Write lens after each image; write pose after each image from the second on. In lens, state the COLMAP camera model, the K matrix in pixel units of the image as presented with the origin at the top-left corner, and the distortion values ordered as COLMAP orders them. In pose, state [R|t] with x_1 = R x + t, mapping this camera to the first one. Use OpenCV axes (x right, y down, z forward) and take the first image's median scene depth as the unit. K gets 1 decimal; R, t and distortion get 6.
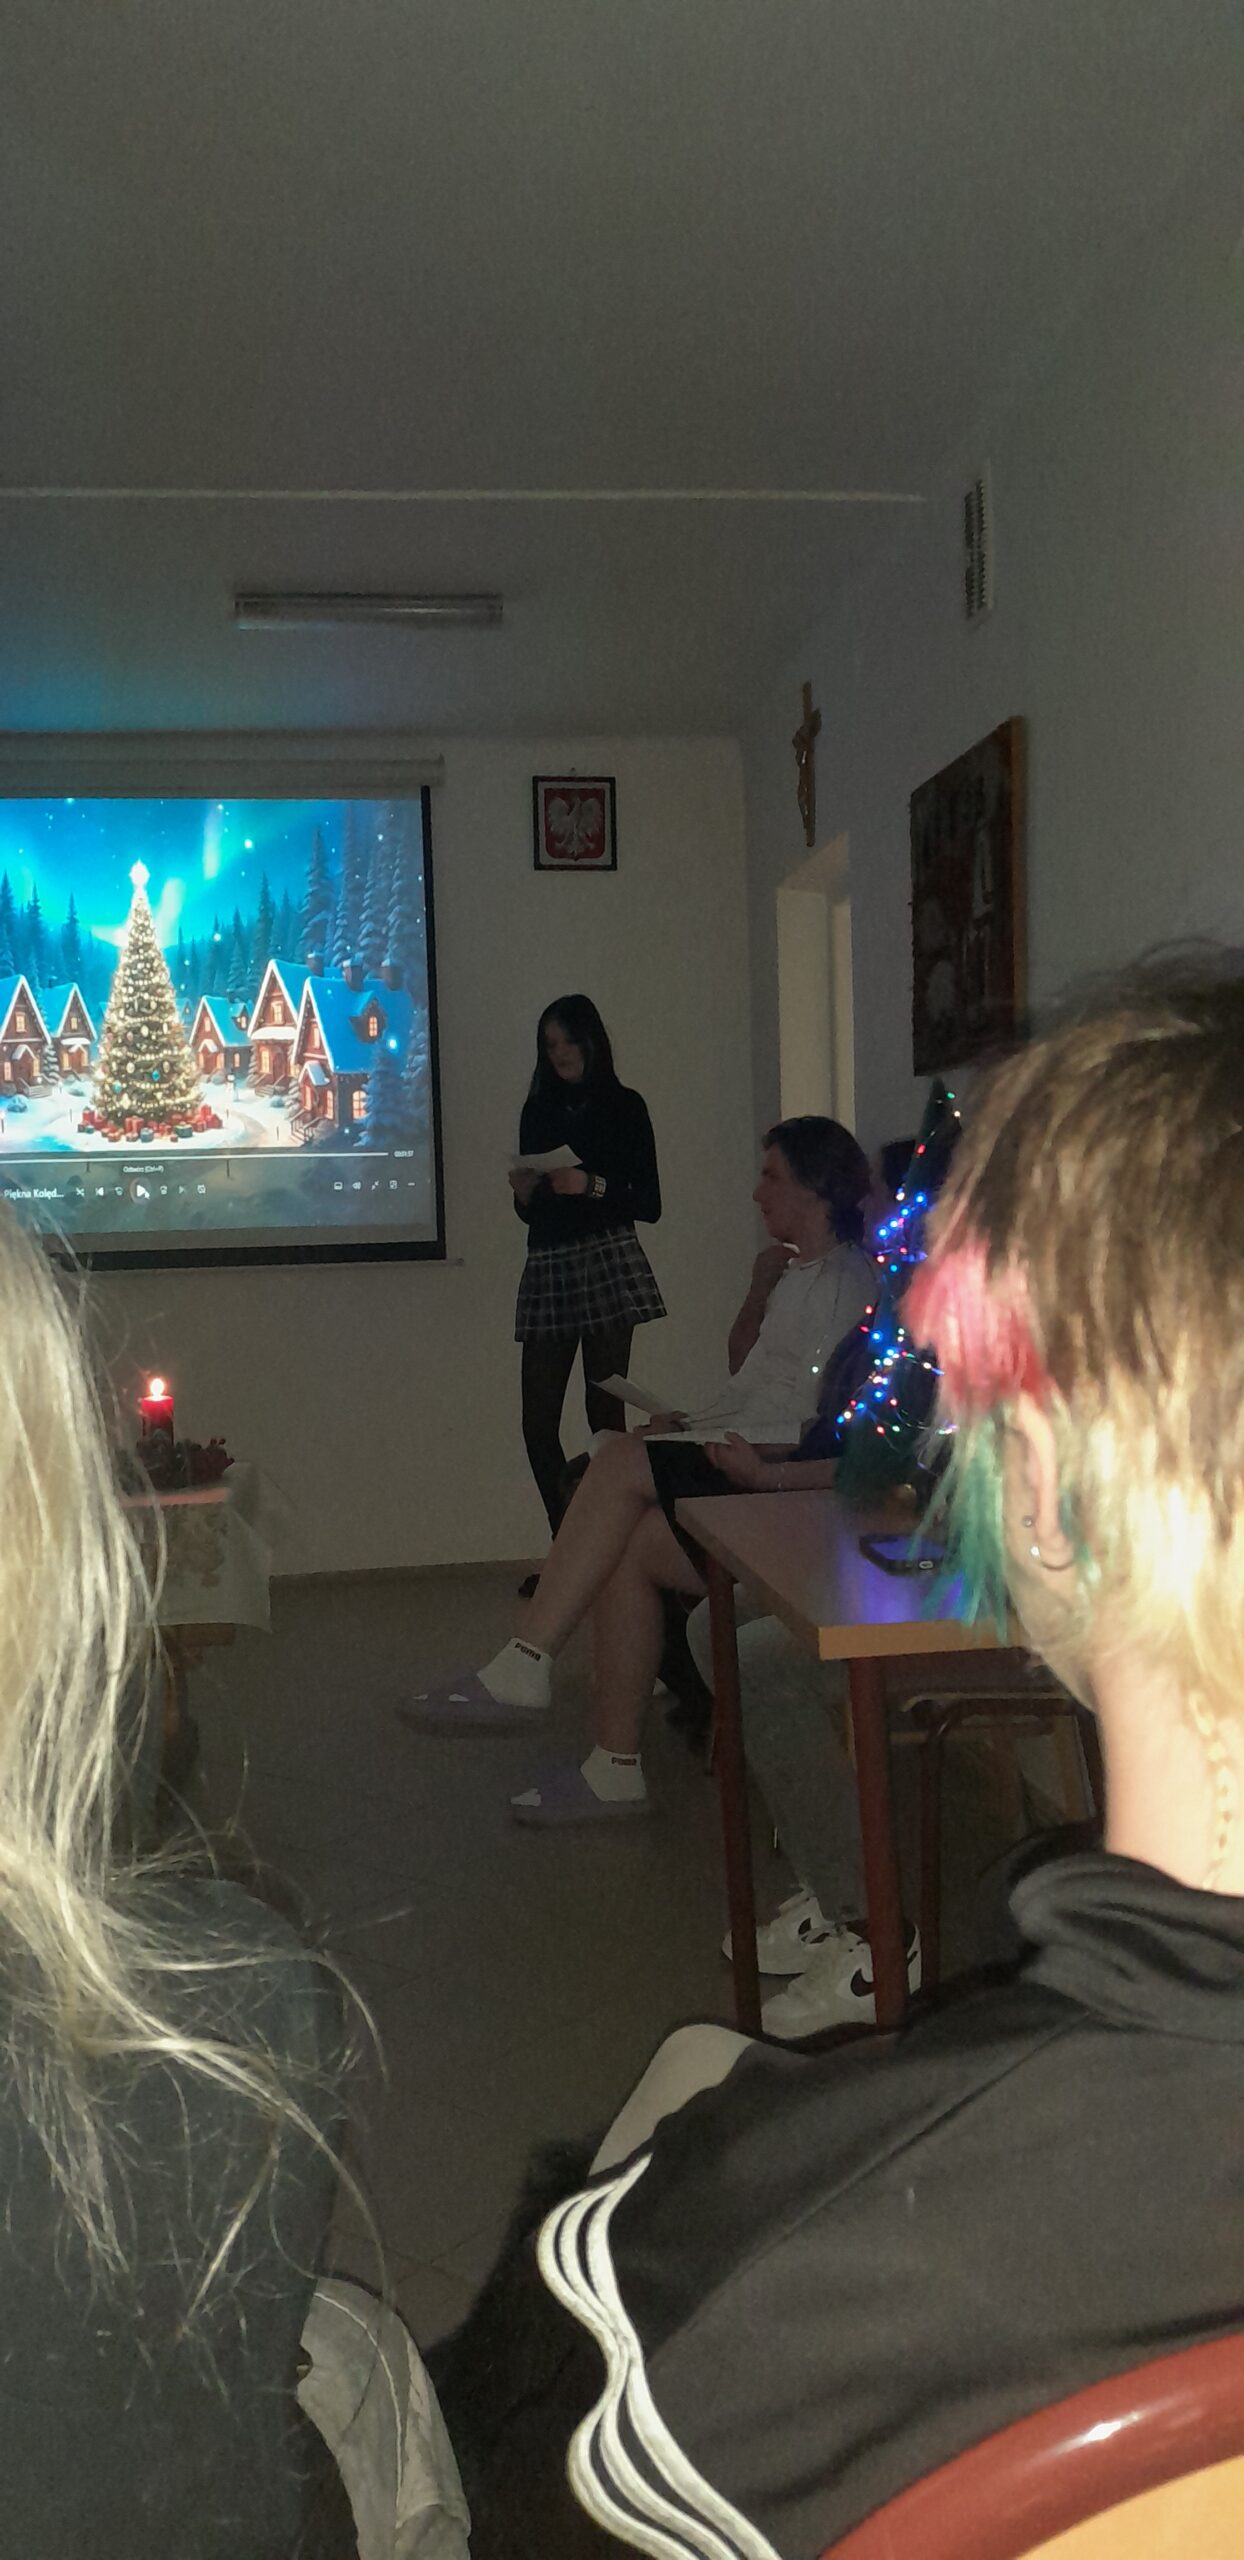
lens RADIAL K [[1686.4, 0, 597.6], [0, 1686.4, 1279.5], [0, 0, 1]] dist [-0.028490, -0.026697]
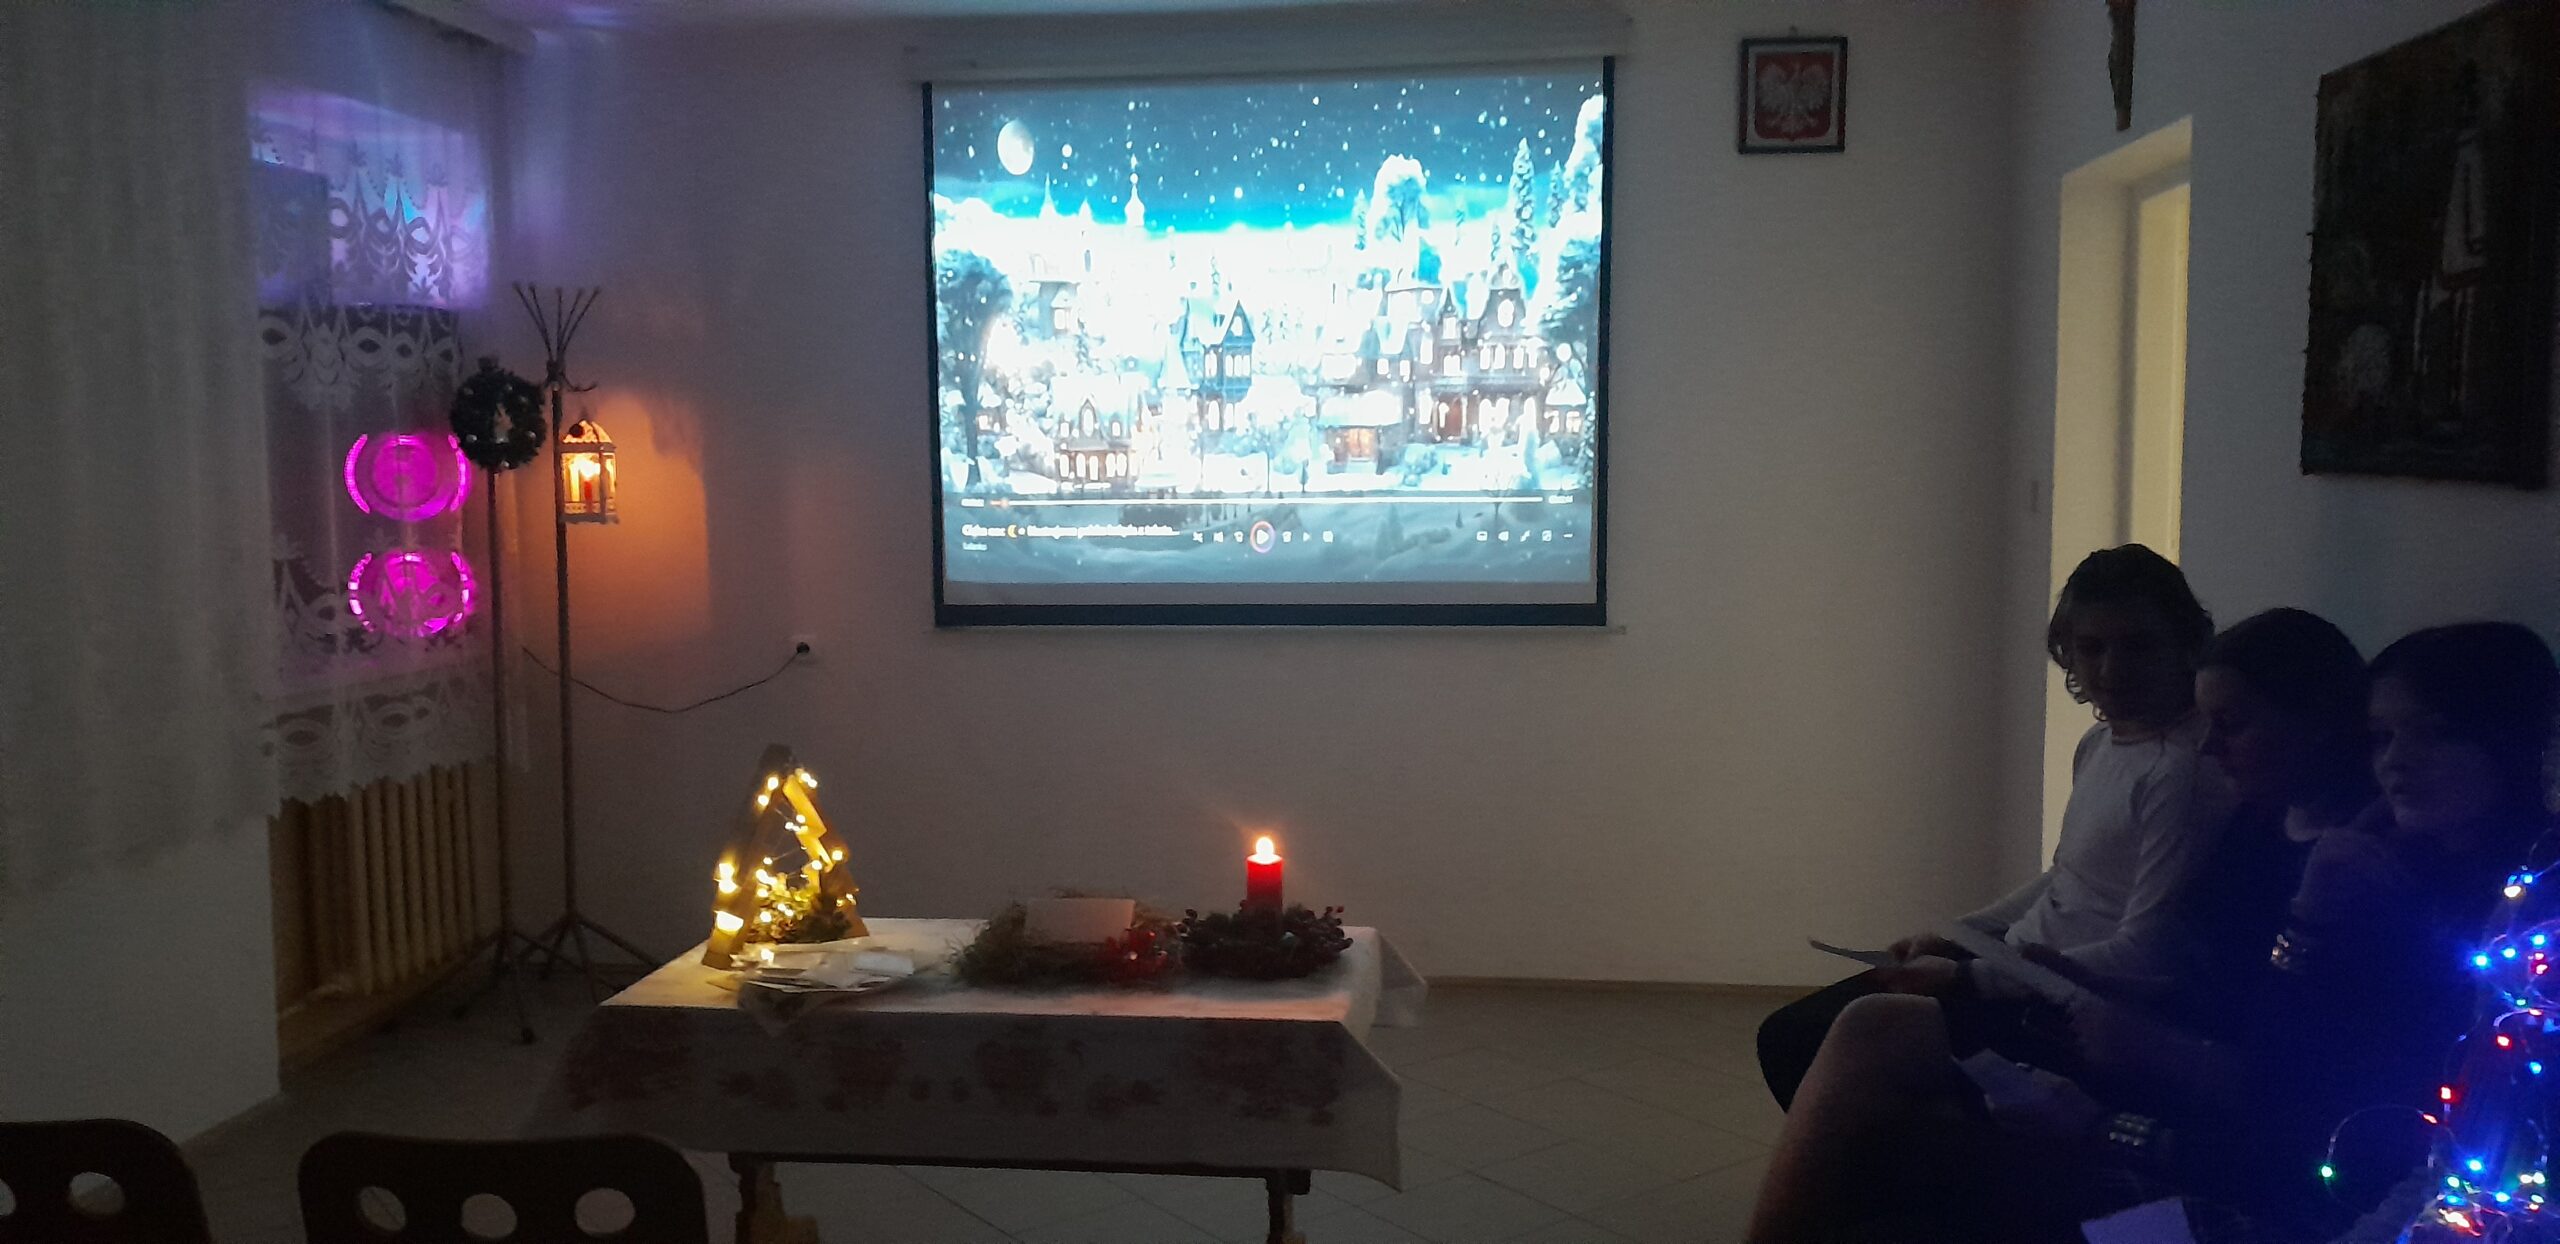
lens RADIAL K [[1686.4, 0, 1274.0], [0, 1686.4, 643.7], [0, 0, 1]] dist [-0.028490, -0.026697]
pose [[0.965188, 0.055308, -0.255642, -0.053314], [-0.036282, 0.996249, 0.078556, -0.097865], [0.259028, -0.066546, 0.963575, 0.219080]]
